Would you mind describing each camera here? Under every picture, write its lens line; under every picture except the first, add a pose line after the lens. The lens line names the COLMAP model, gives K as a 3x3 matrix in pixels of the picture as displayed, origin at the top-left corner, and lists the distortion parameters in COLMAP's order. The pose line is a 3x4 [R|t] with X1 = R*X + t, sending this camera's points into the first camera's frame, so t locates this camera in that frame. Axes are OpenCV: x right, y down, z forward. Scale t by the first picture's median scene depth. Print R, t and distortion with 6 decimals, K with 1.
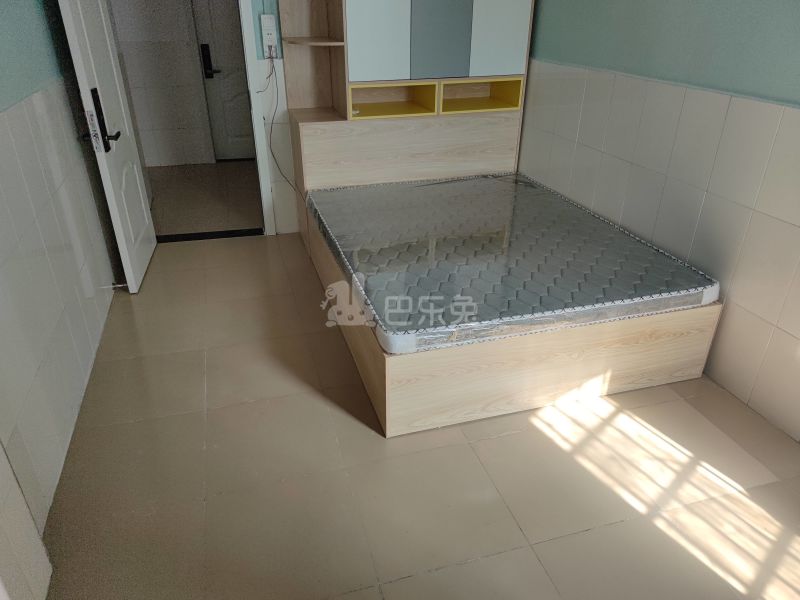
lens RADIAL K [[581.0, 0, 402.6], [0, 581.0, 303.4], [0, 0, 1]] dist [0.084431, -0.111277]
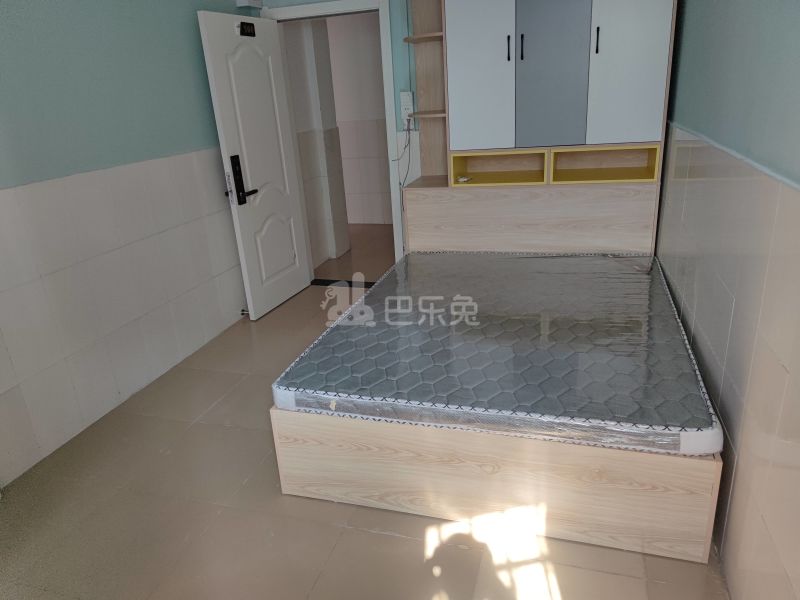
lens RADIAL K [[581.0, 0, 402.6], [0, 581.0, 303.4], [0, 0, 1]] dist [0.084431, -0.111277]
pose [[0.824165, 0.141695, -0.548338, 0.406831], [-0.202220, 0.978000, -0.051218, -0.047383], [0.529017, 0.153097, 0.834687, 0.144125]]
